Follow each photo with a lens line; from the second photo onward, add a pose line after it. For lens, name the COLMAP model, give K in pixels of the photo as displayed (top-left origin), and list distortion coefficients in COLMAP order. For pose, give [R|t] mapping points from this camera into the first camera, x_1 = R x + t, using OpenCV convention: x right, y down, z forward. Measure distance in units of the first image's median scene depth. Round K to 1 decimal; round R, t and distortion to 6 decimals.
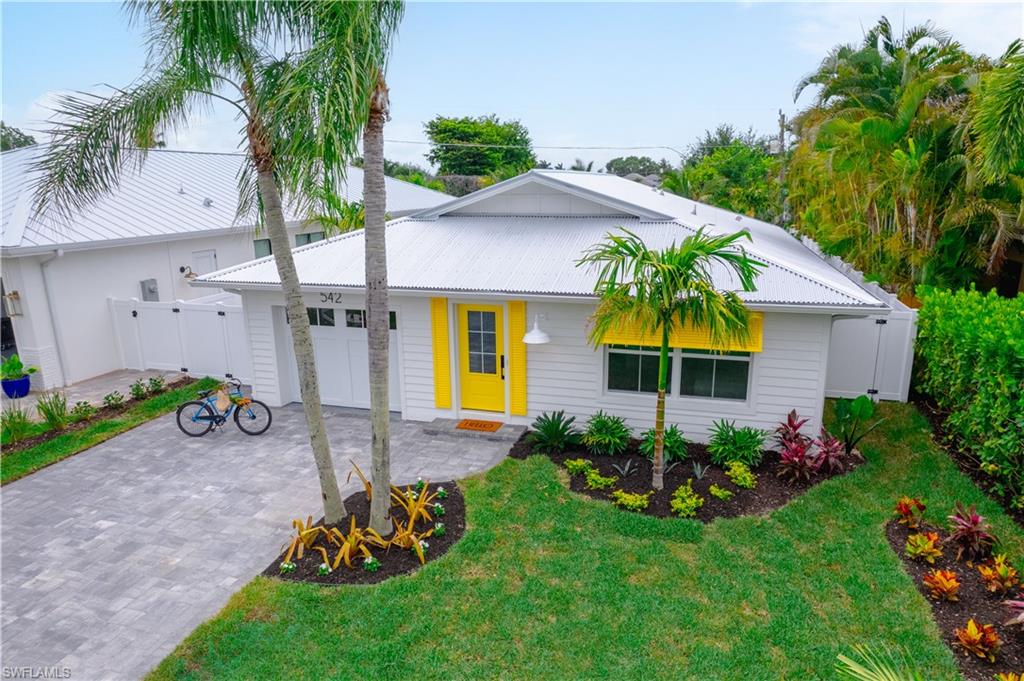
lens RADIAL K [[662.3, 0, 510.8], [0, 662.3, 369.6], [0, 0, 1]] dist [-0.078449, 0.083559]
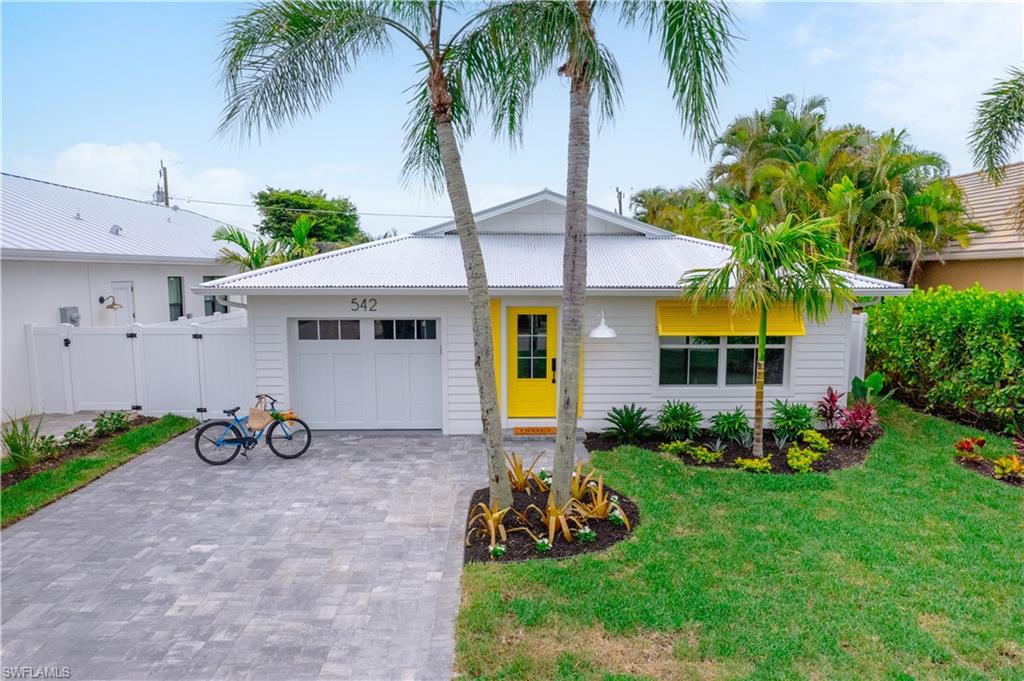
lens RADIAL K [[662.3, 0, 510.8], [0, 662.3, 369.6], [0, 0, 1]] dist [-0.078449, 0.083559]
pose [[0.949028, -0.032309, 0.313532, -0.409383], [0.073723, 0.989894, -0.121143, 0.117461], [-0.306449, 0.138082, 0.941818, 0.088664]]
